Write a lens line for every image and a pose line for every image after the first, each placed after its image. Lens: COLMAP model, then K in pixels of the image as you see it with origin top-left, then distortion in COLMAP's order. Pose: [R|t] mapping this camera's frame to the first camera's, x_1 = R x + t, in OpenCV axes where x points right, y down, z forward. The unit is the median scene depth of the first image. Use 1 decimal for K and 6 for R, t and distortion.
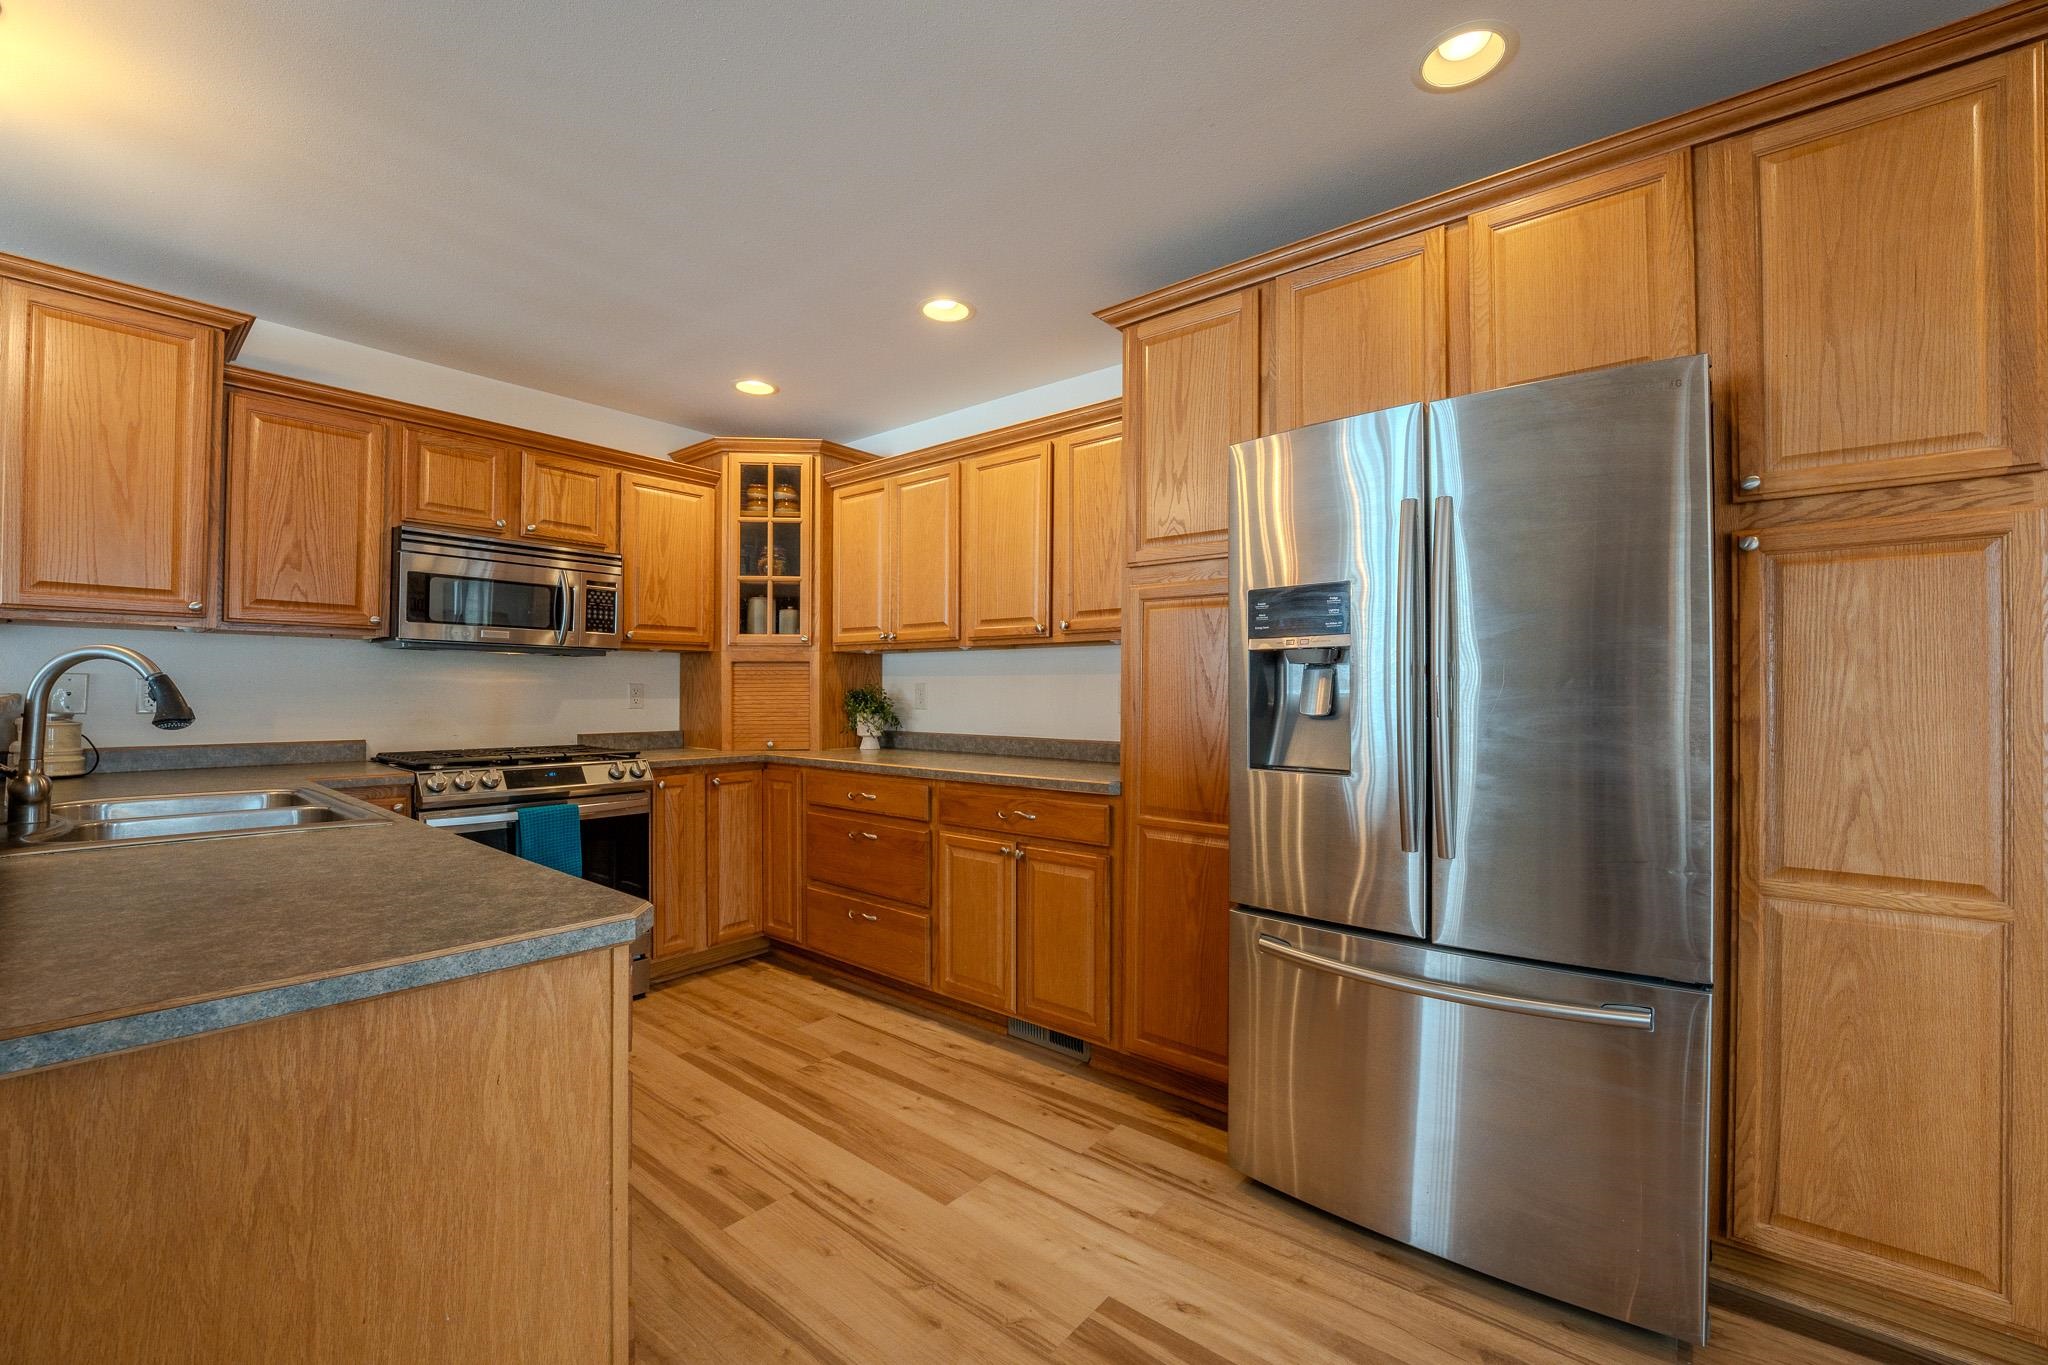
lens RADIAL K [[830.4, 0, 1017.7], [0, 830.4, 683.6], [0, 0, 1]] dist [-0.031430, 0.005010]
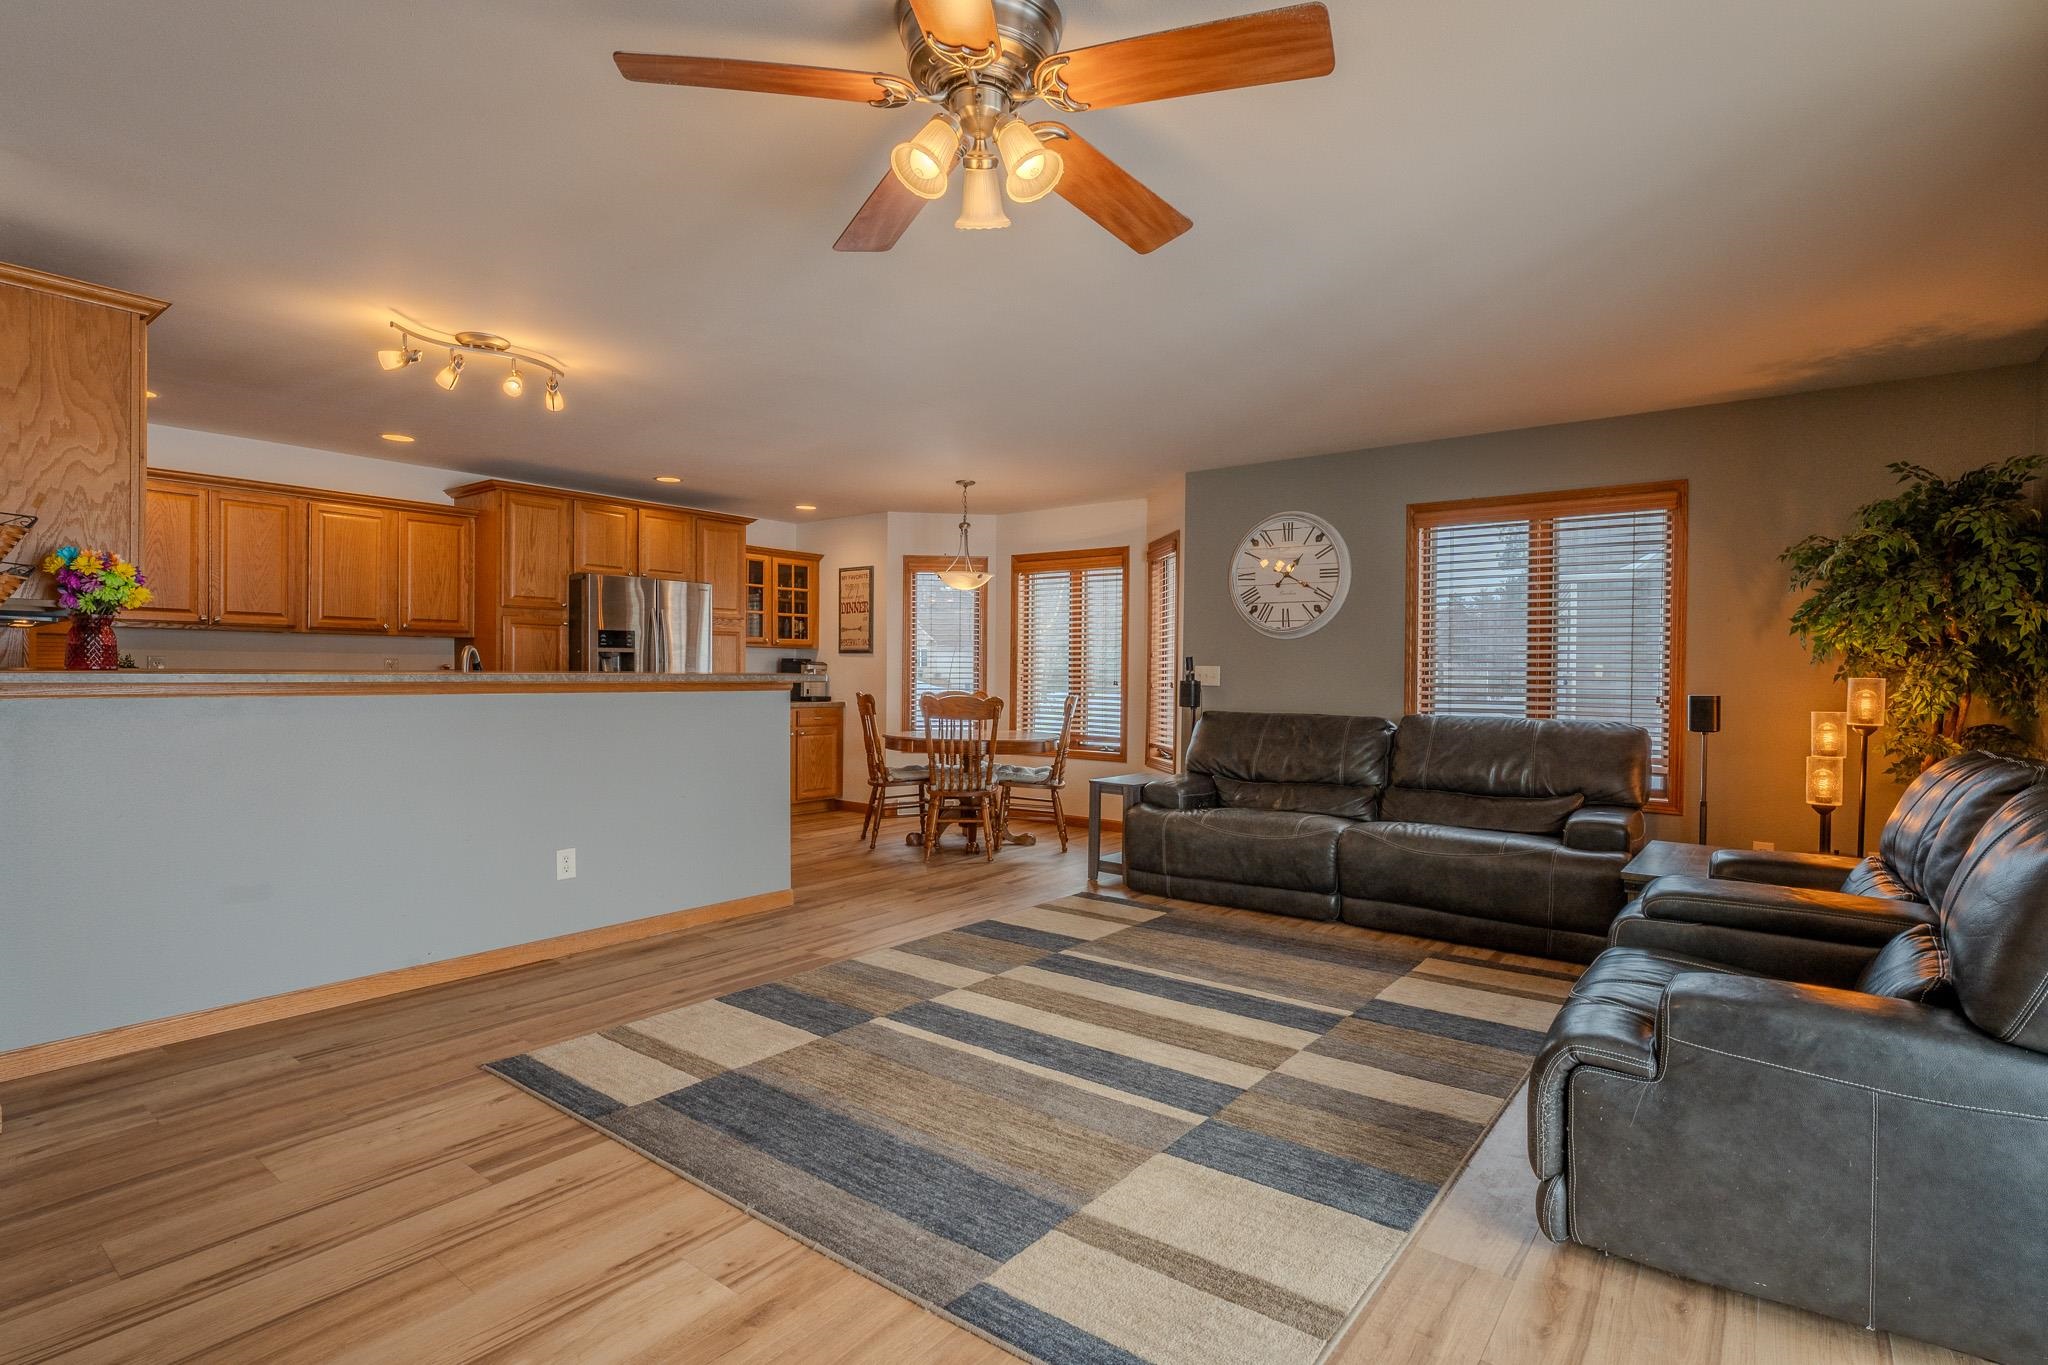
lens RADIAL K [[998.6, 0, 1020.1], [0, 998.6, 675.5], [0, 0, 1]] dist [-0.010774, -0.000778]
pose [[-0.031467, -0.009235, 0.999462, -3.588970], [-0.017803, 0.999804, 0.008677, -0.017095], [-0.999346, -0.017520, -0.031625, -0.335251]]
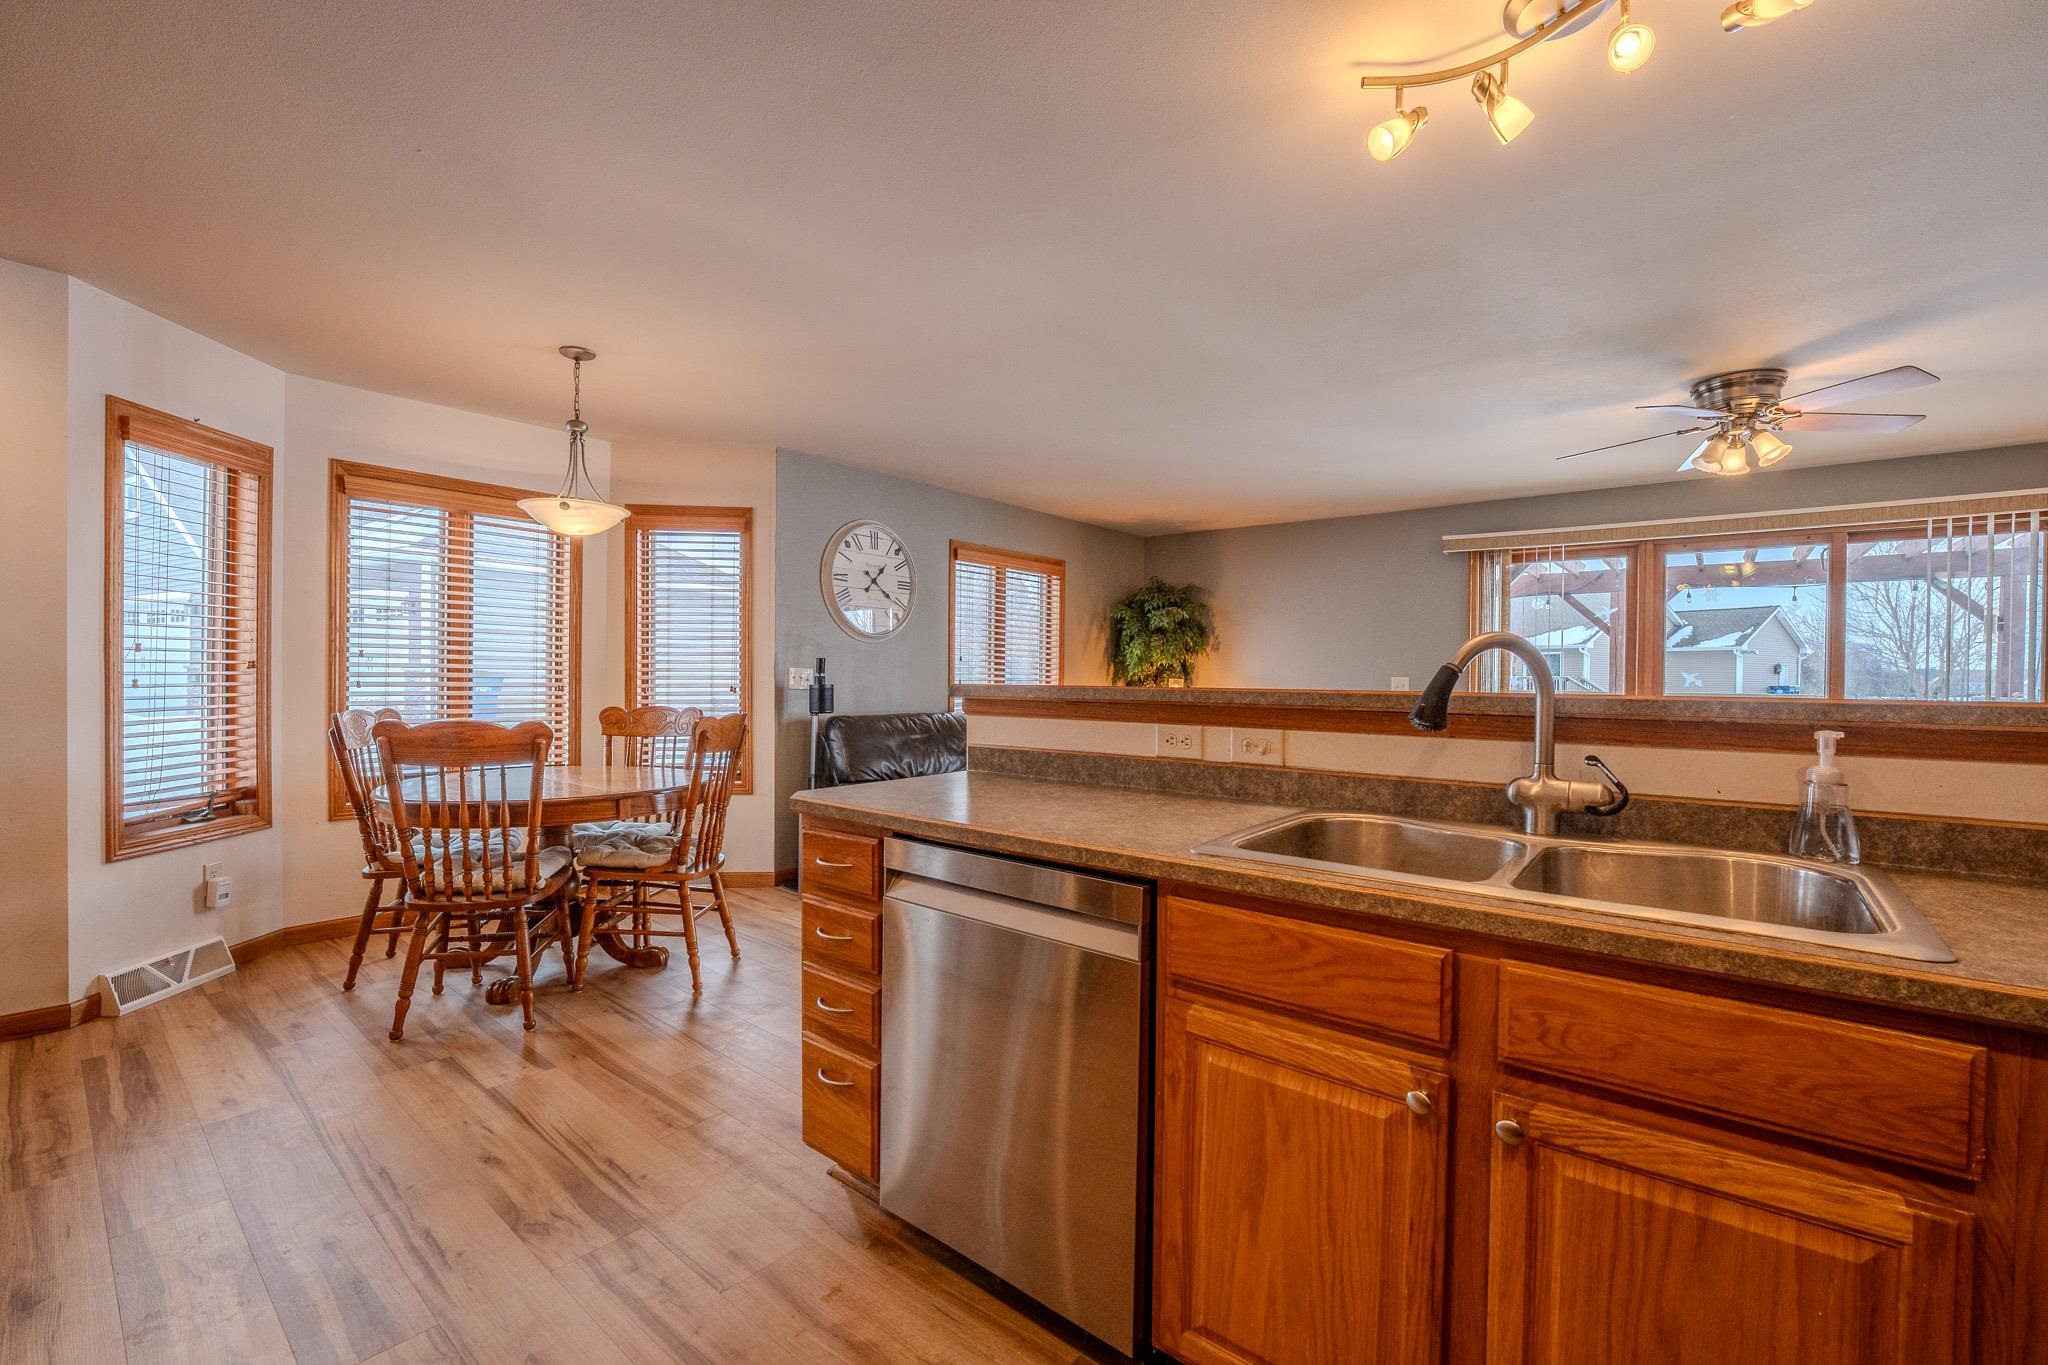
lens RADIAL K [[854.0, 0, 1016.4], [0, 854.0, 685.5], [0, 0, 1]] dist [-0.018864, 0.001409]
pose [[-0.999876, -0.015657, -0.001593, -0.583927], [-0.015658, 0.999877, 0.000316, 0.015300], [0.001588, 0.000341, -0.999999, 1.792058]]
